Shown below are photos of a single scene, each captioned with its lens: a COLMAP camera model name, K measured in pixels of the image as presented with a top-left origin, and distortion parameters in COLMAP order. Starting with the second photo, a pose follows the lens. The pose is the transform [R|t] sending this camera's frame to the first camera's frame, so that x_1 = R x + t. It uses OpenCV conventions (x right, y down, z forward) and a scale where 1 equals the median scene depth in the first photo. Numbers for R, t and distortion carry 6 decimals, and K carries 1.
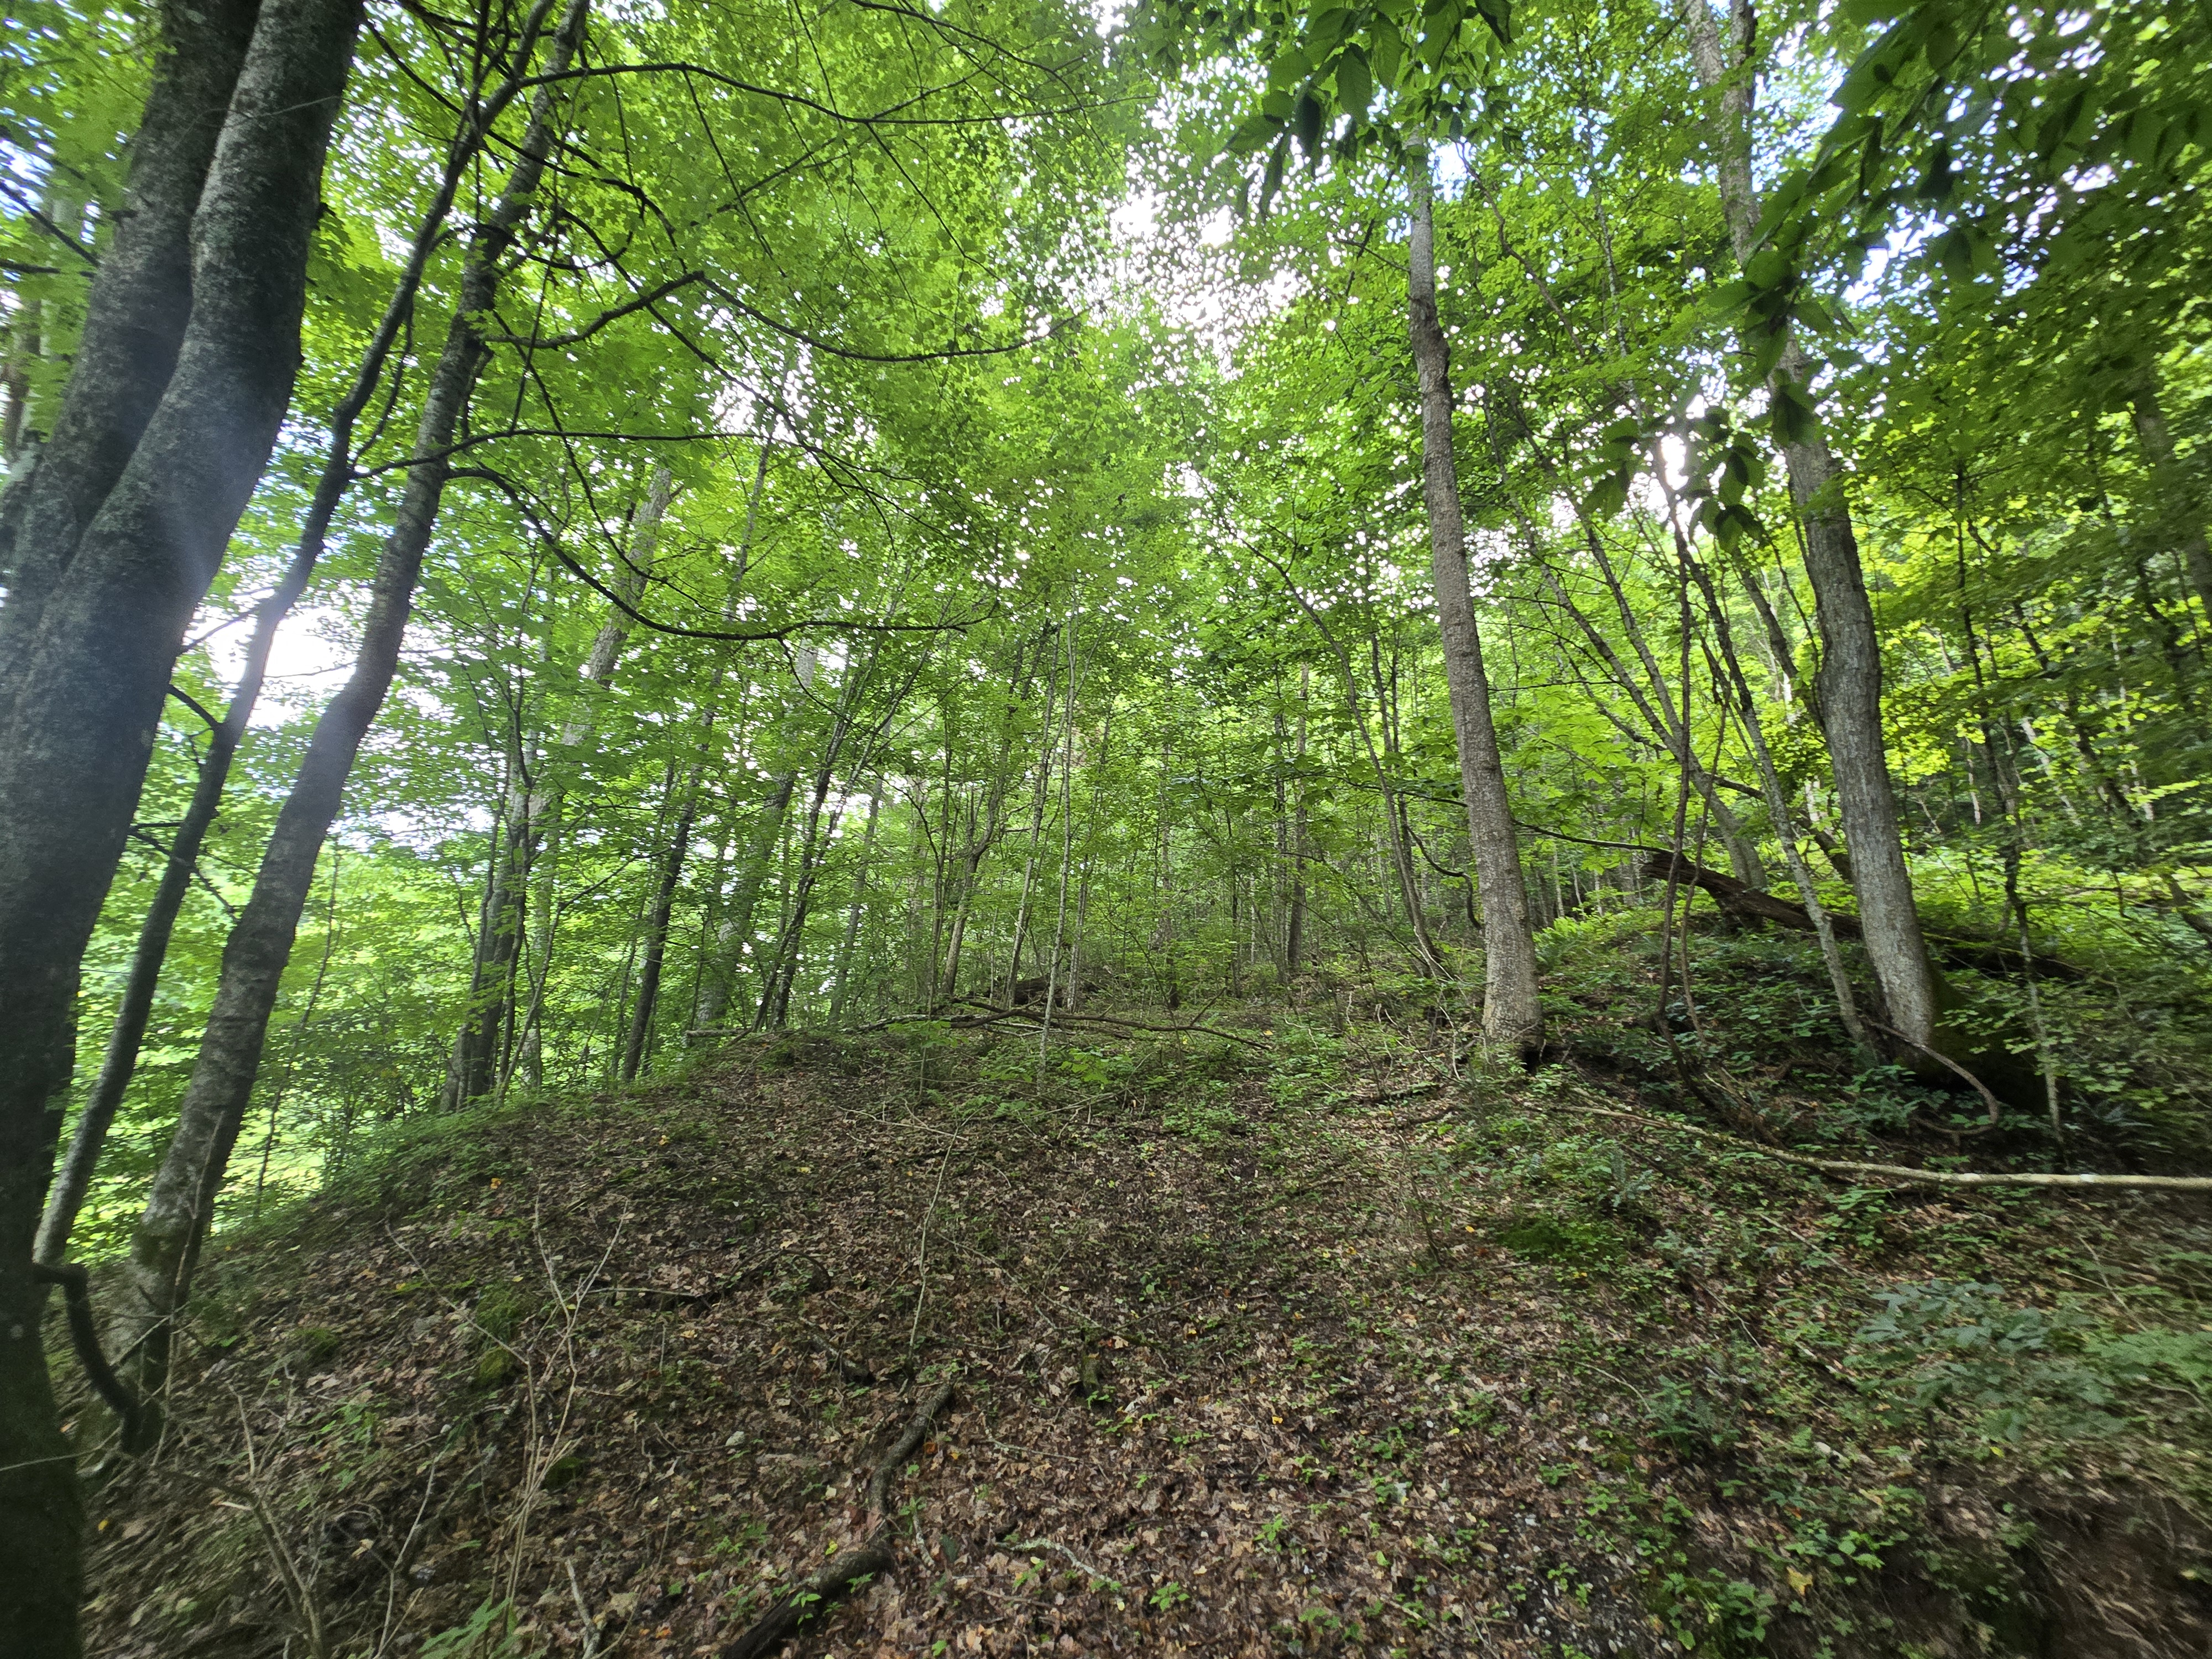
lens RADIAL K [[906.7, 0, 1112.2], [0, 906.7, 840.8], [0, 0, 1]] dist [-0.017350, 0.009345]
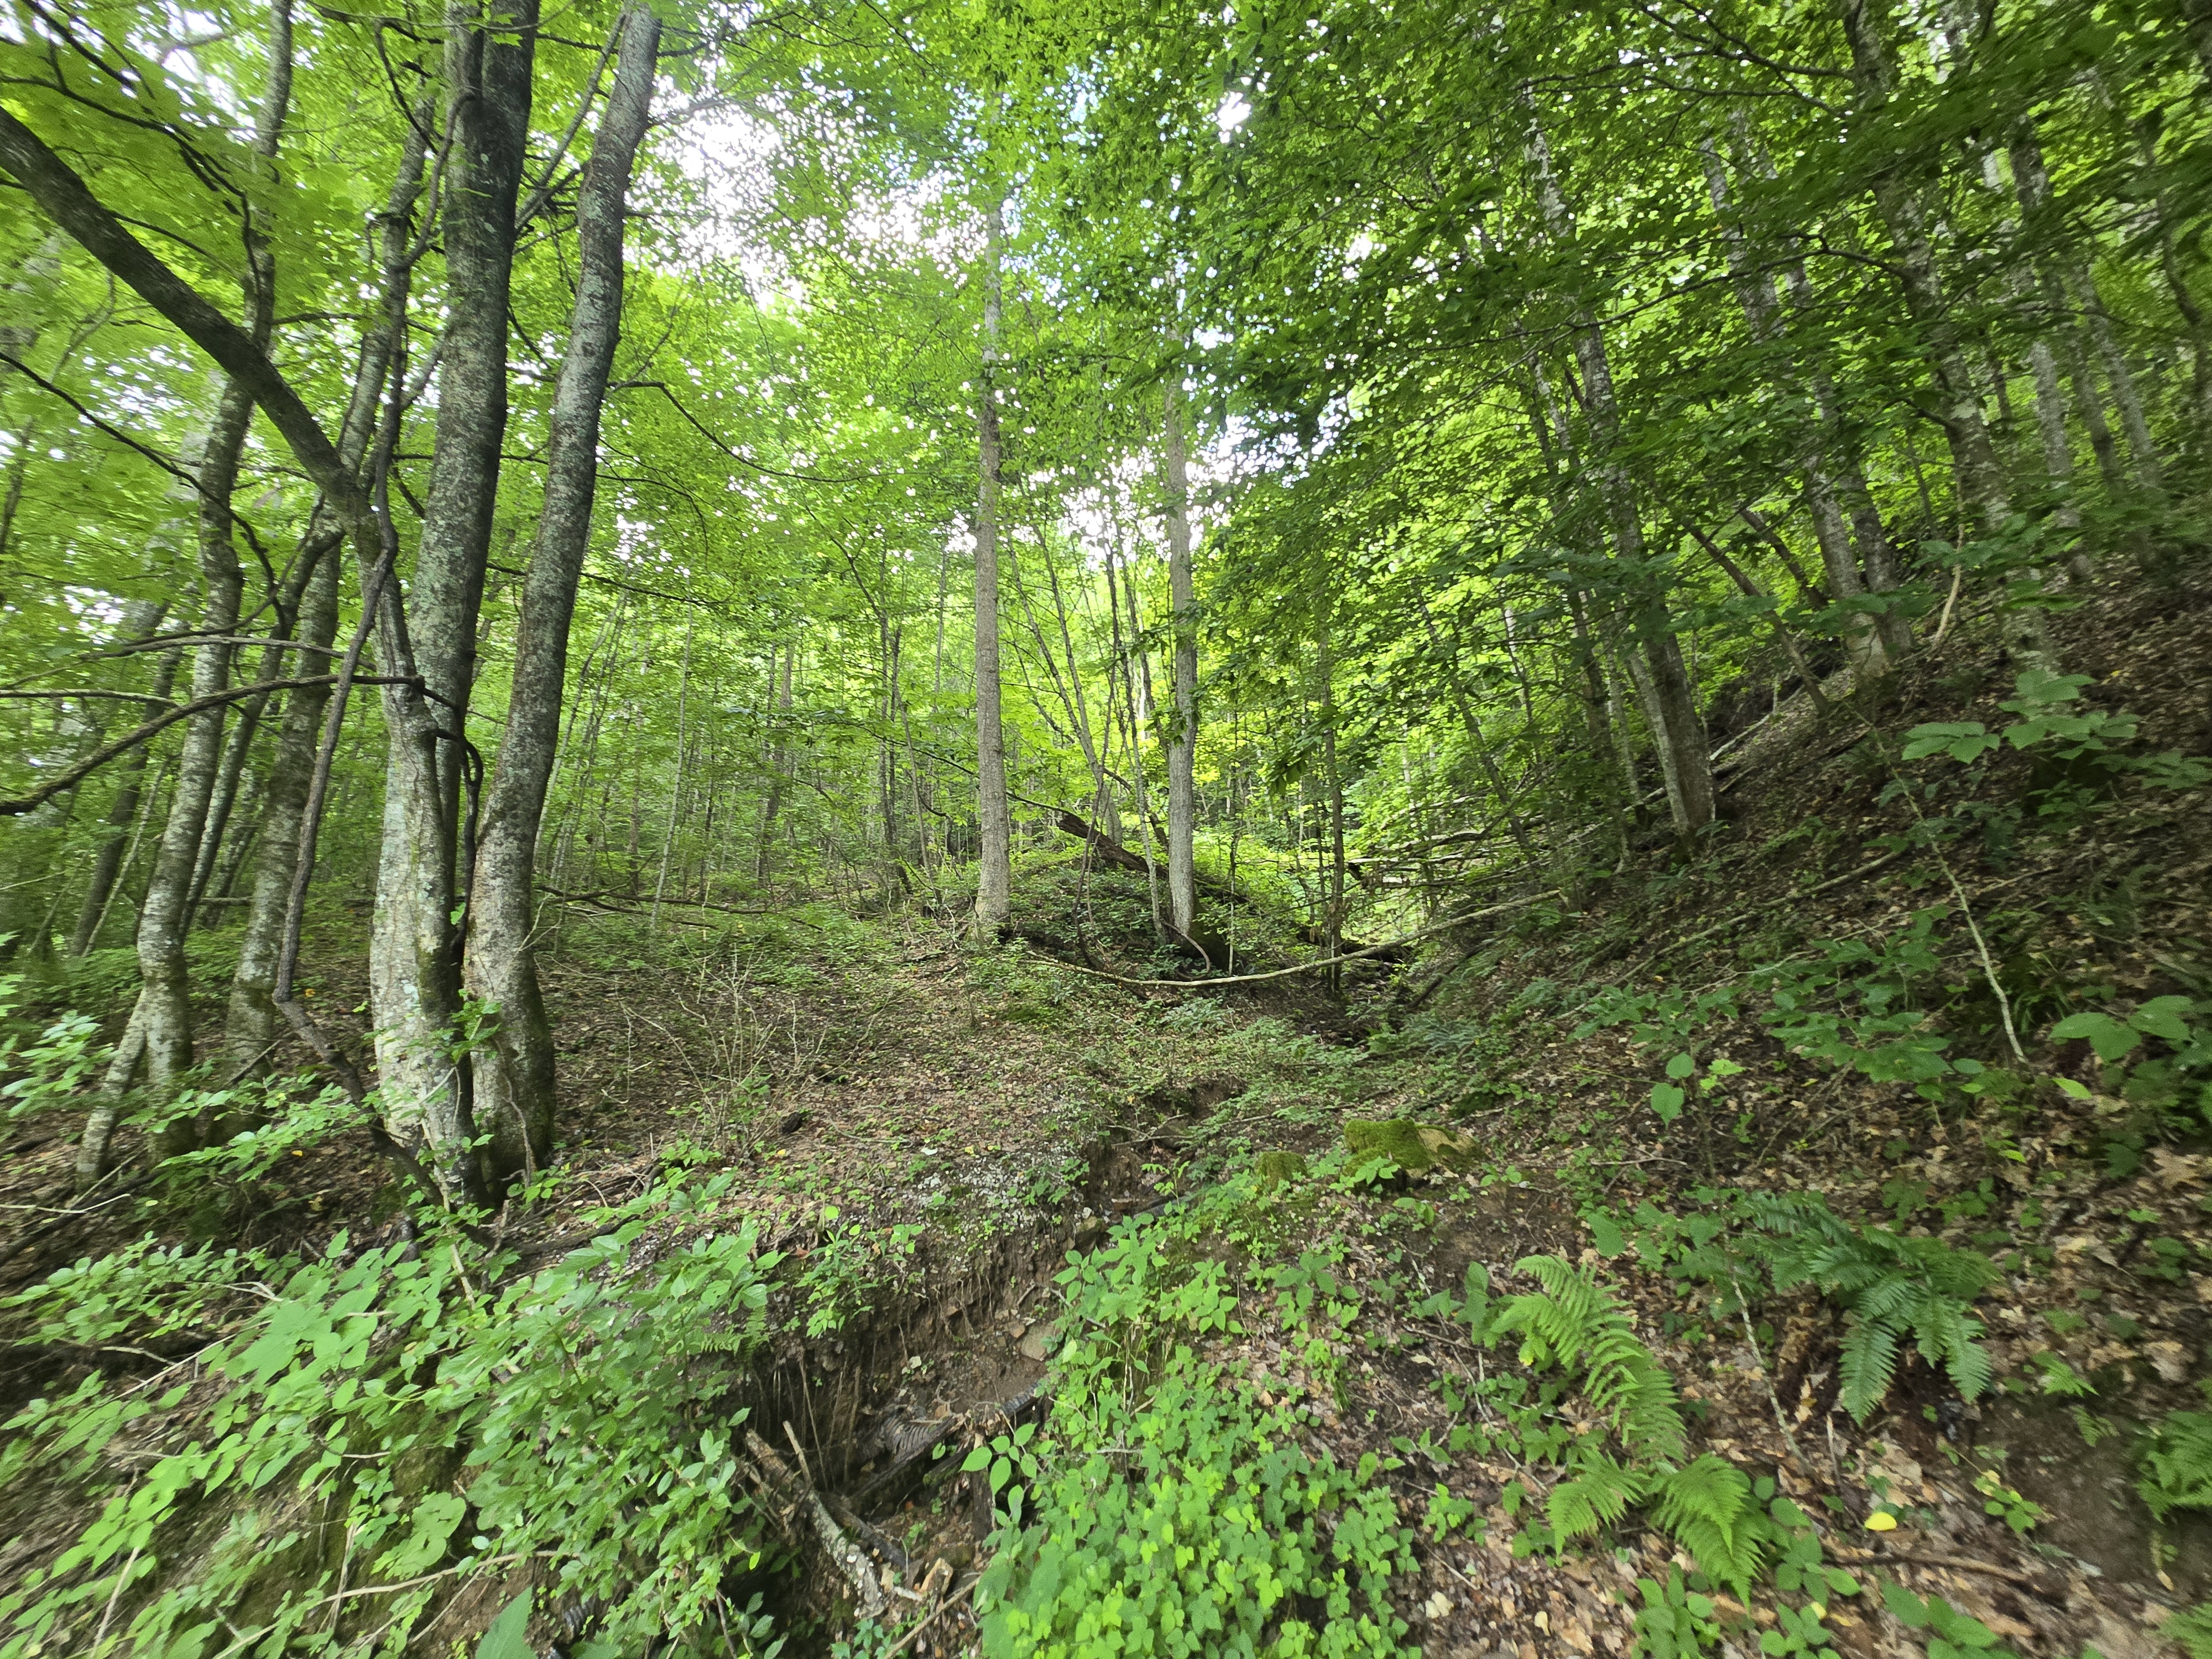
lens RADIAL K [[899.6, 0, 1111.8], [0, 899.6, 832.4], [0, 0, 1]] dist [-0.003040, 0.000785]
pose [[0.796420, 0.092702, 0.597597, -0.410116], [-0.136455, 0.990244, 0.028242, -0.017131], [-0.589148, -0.104037, 0.801299, -0.443302]]
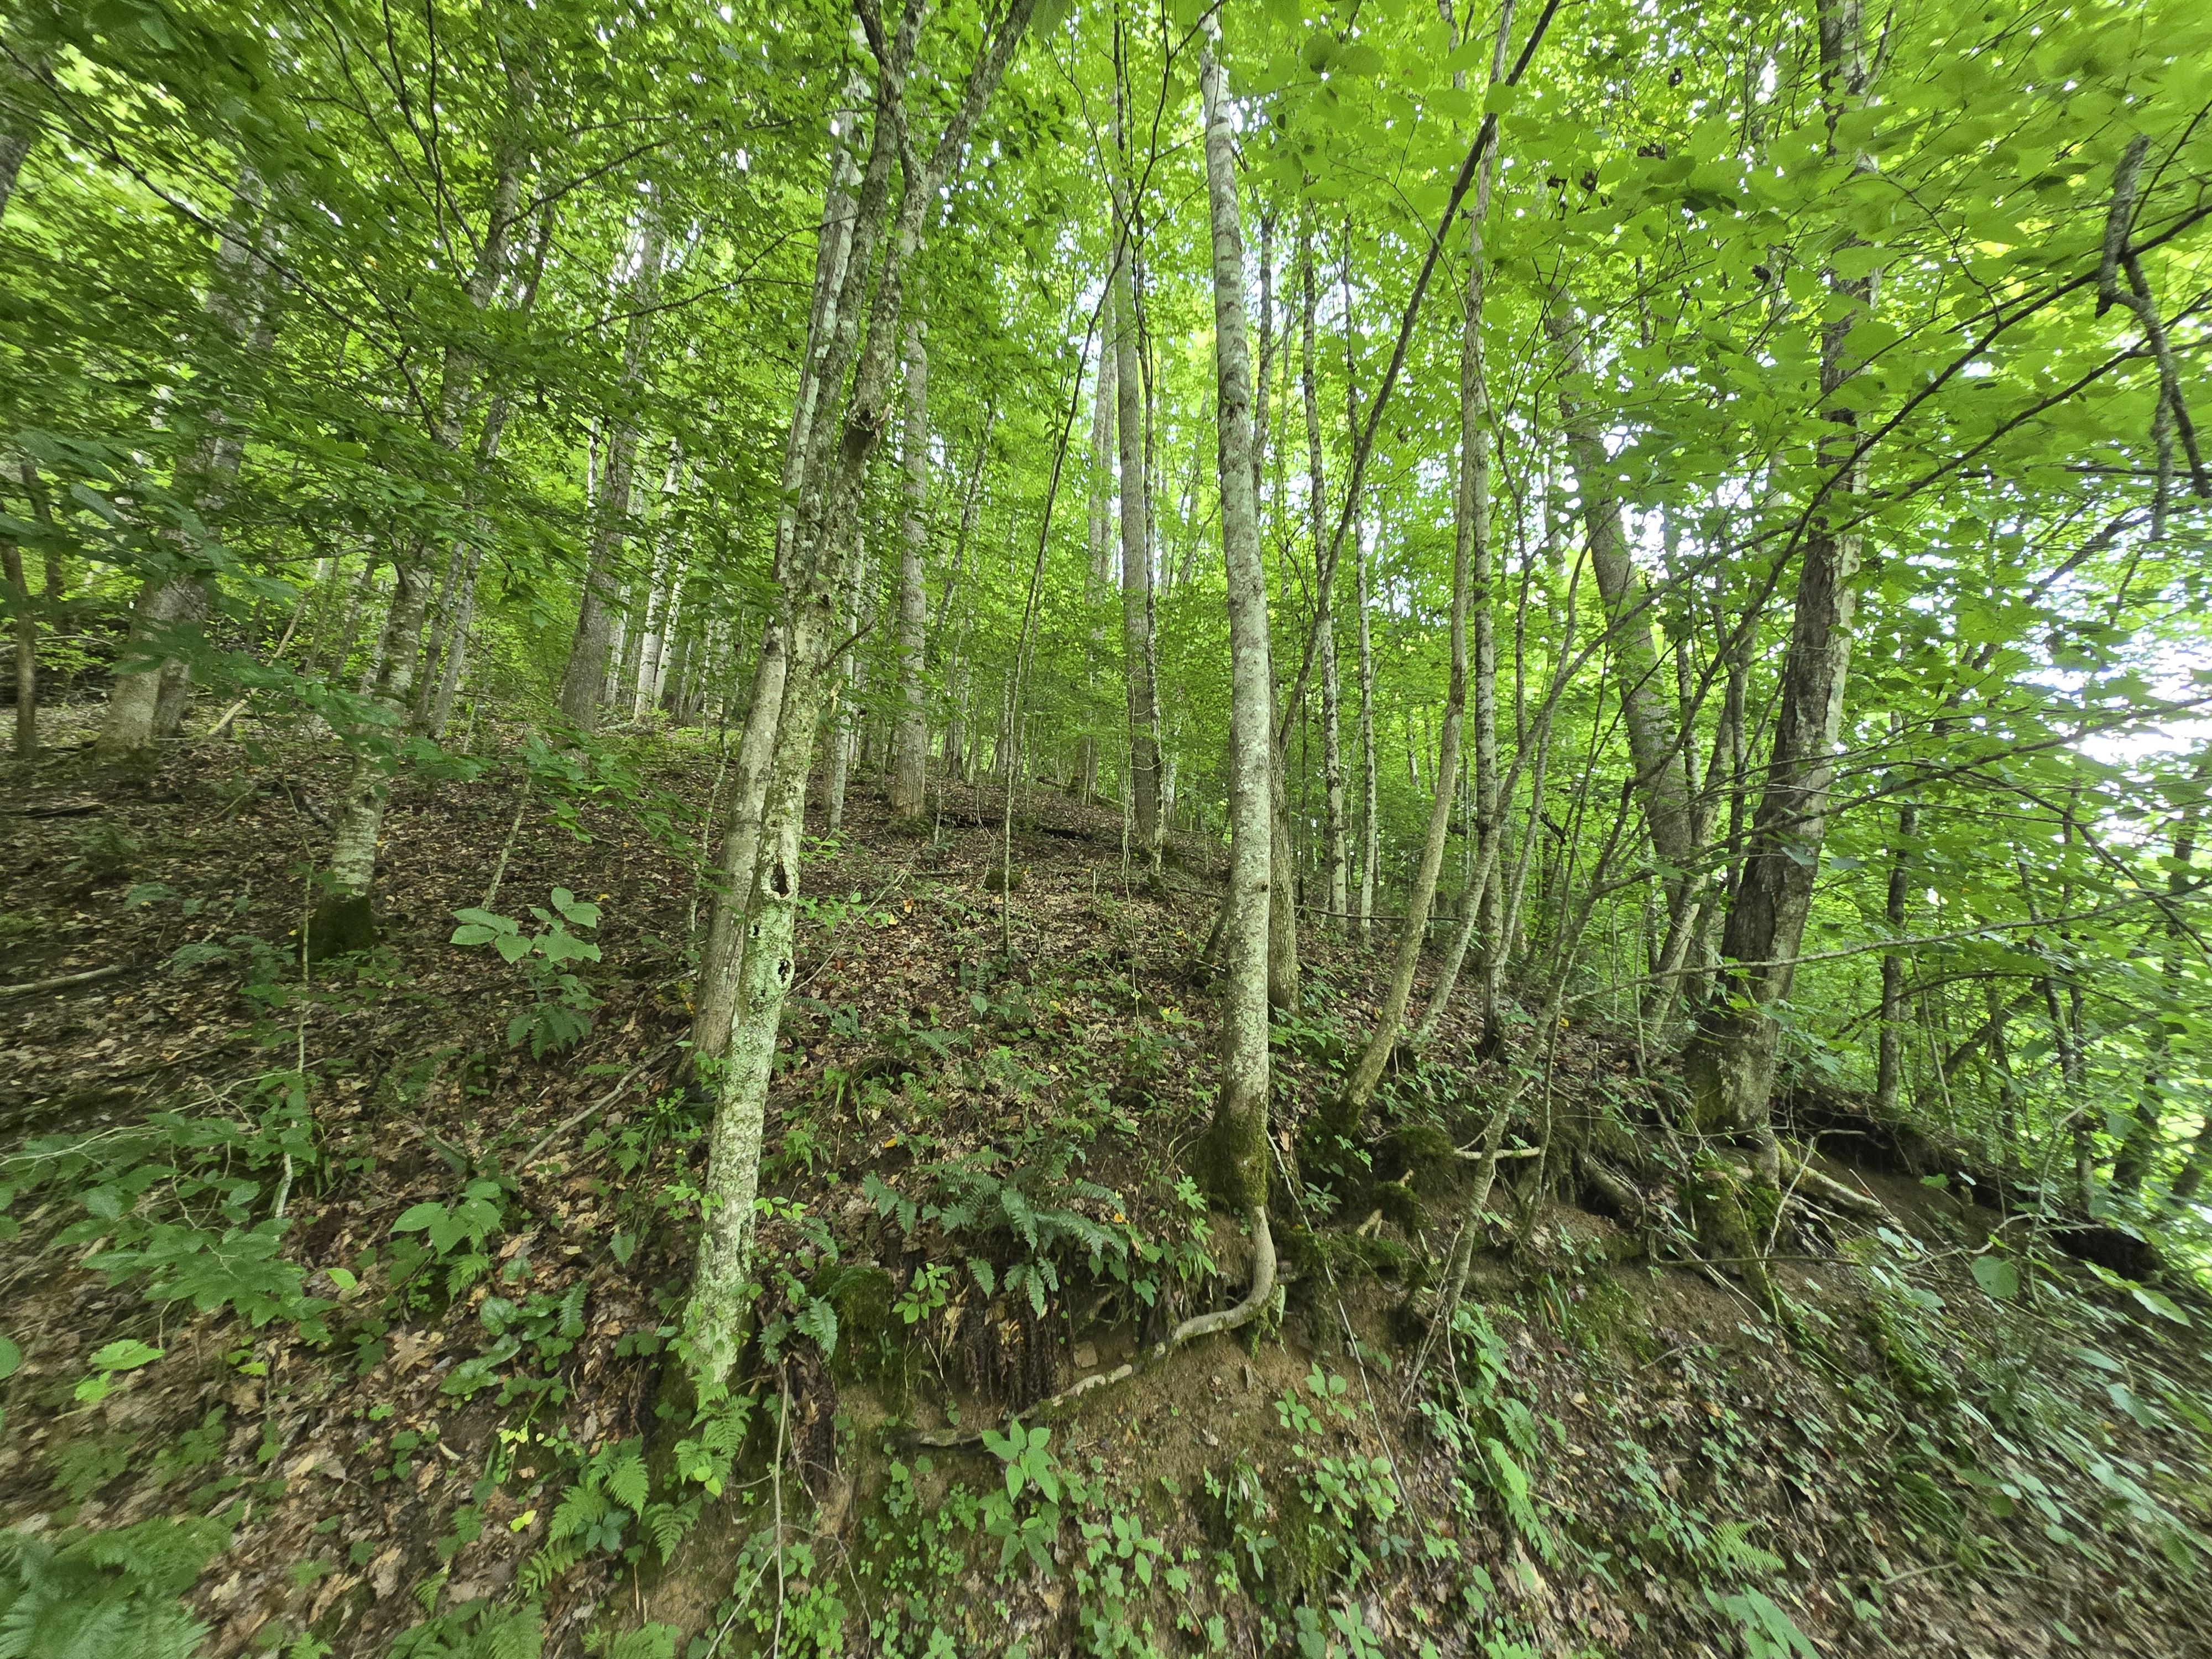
lens RADIAL K [[899.6, 0, 1111.8], [0, 899.6, 832.4], [0, 0, 1]] dist [-0.003040, 0.000785]
pose [[-0.674401, 0.204597, 0.709453, -0.369742], [-0.210427, 0.867740, -0.450275, -0.014808], [-0.707746, -0.452954, -0.542152, -0.338175]]
